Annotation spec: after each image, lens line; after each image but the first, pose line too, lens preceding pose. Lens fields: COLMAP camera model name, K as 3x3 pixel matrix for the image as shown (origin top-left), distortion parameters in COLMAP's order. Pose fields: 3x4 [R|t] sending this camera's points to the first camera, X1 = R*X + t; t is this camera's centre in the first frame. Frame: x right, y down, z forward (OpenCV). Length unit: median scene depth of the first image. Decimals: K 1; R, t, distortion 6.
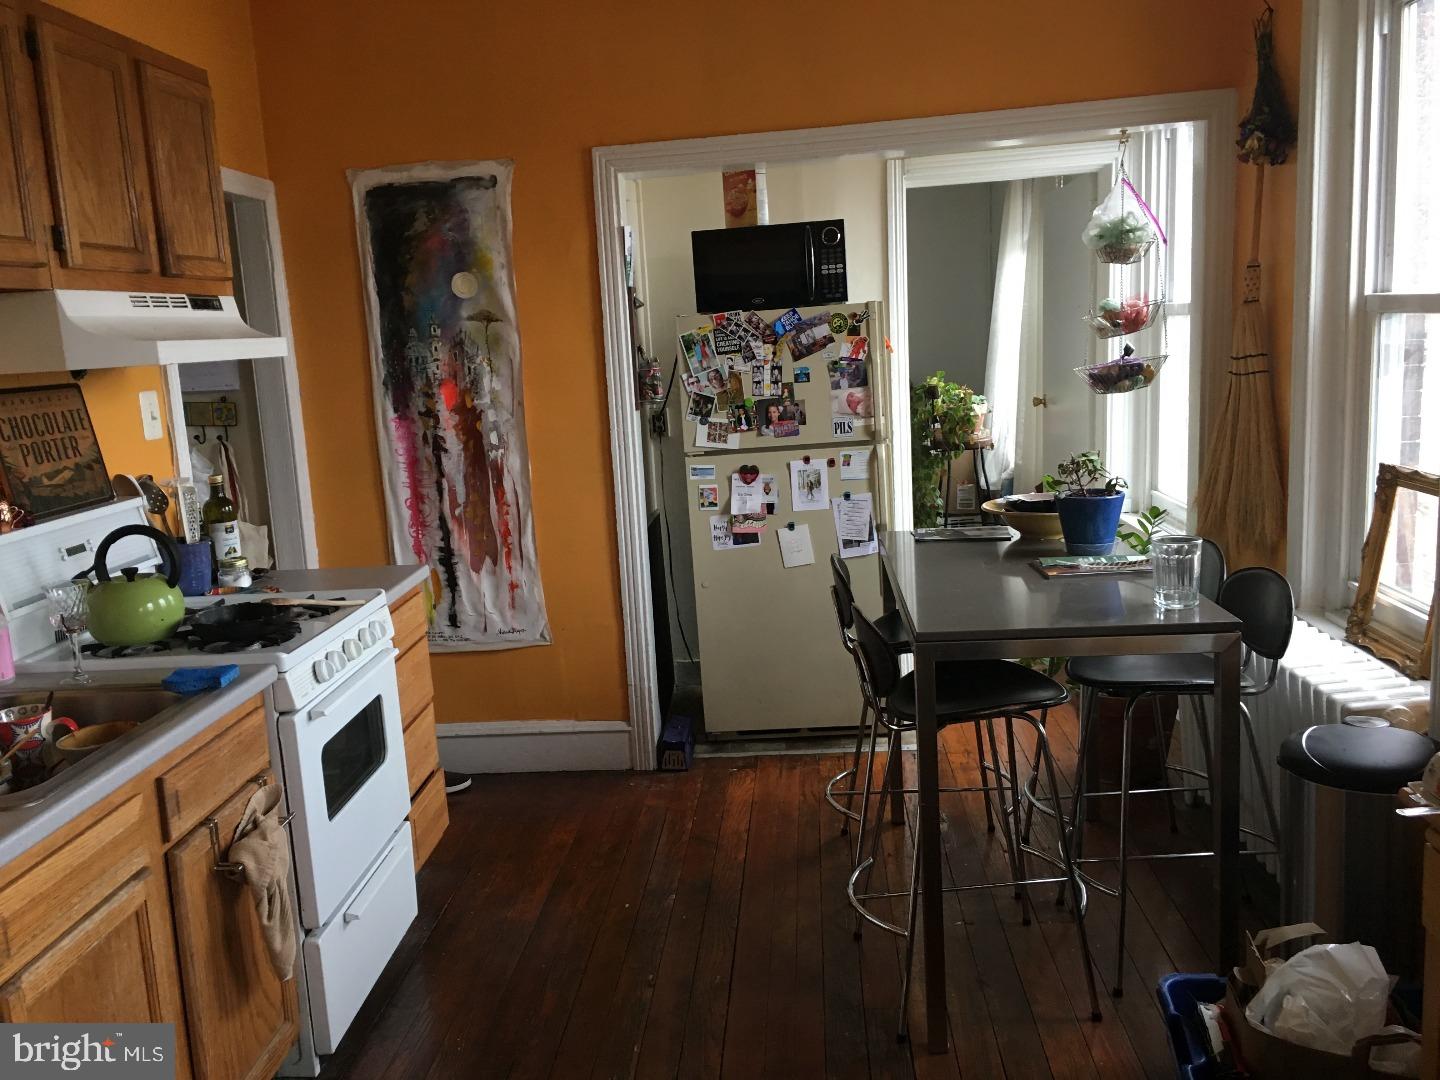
lens RADIAL K [[1218.2, 0, 720.0], [0, 1218.2, 540.0], [0, 0, 1]] dist [0.001464, -0.007921]
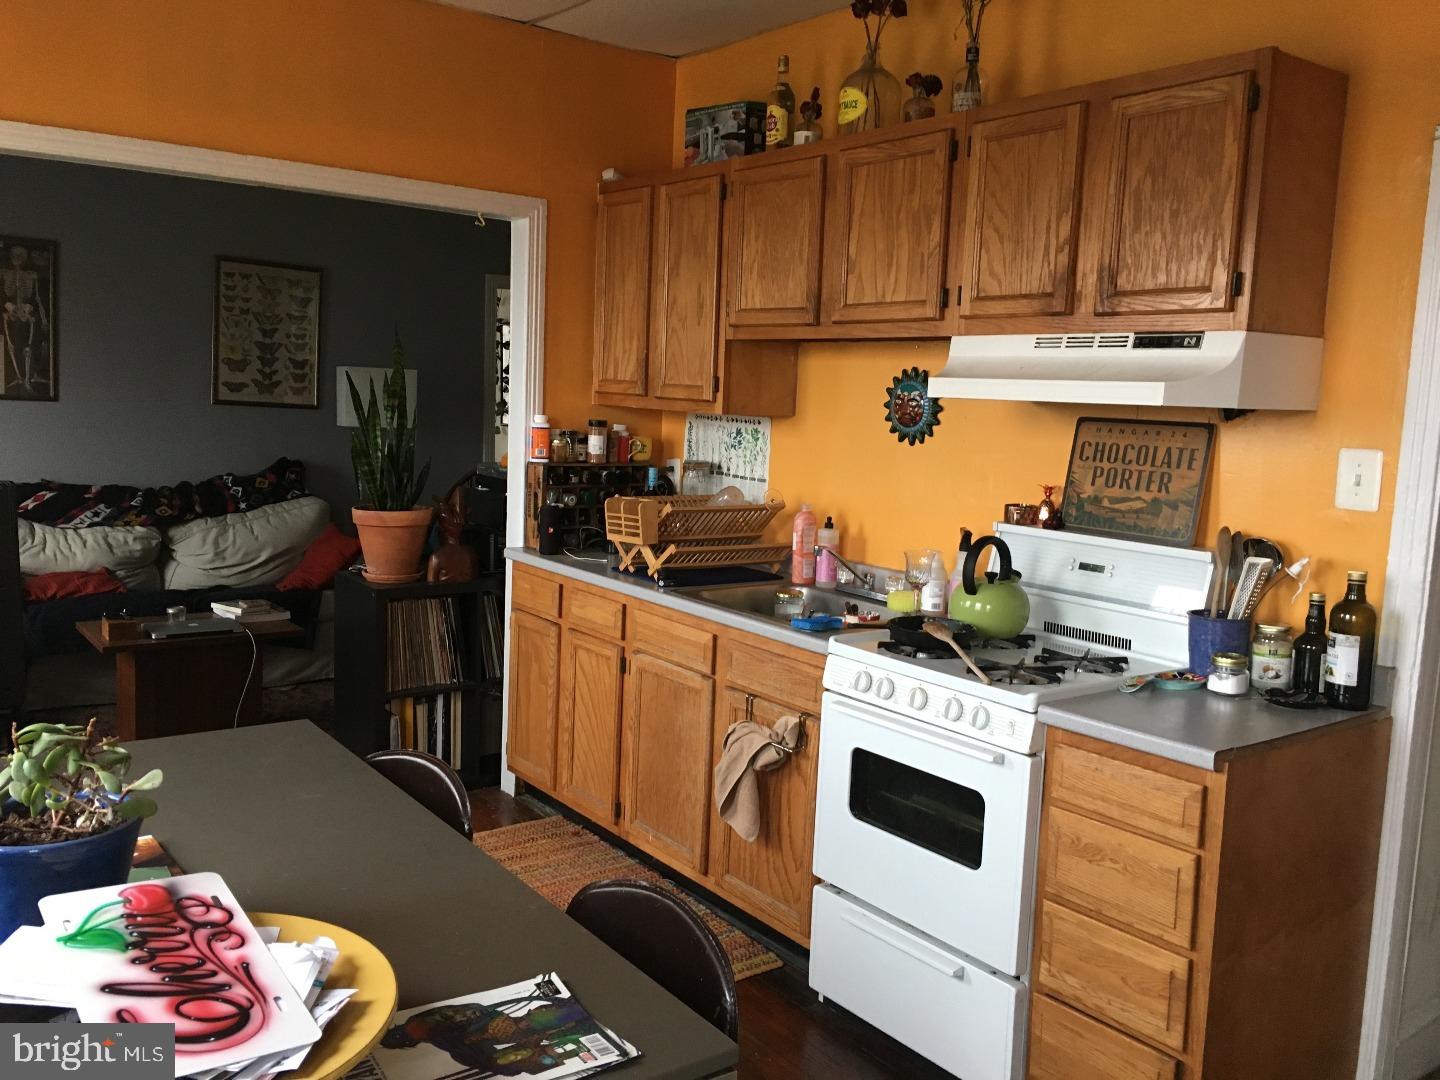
lens RADIAL K [[1218.2, 0, 720.0], [0, 1218.2, 540.0], [0, 0, 1]] dist [0.001464, -0.007921]
pose [[-0.755837, 0.103475, -0.646532, 0.428517], [-0.112345, 0.952294, 0.283751, -0.287276], [0.645050, 0.287104, -0.708154, 1.543330]]
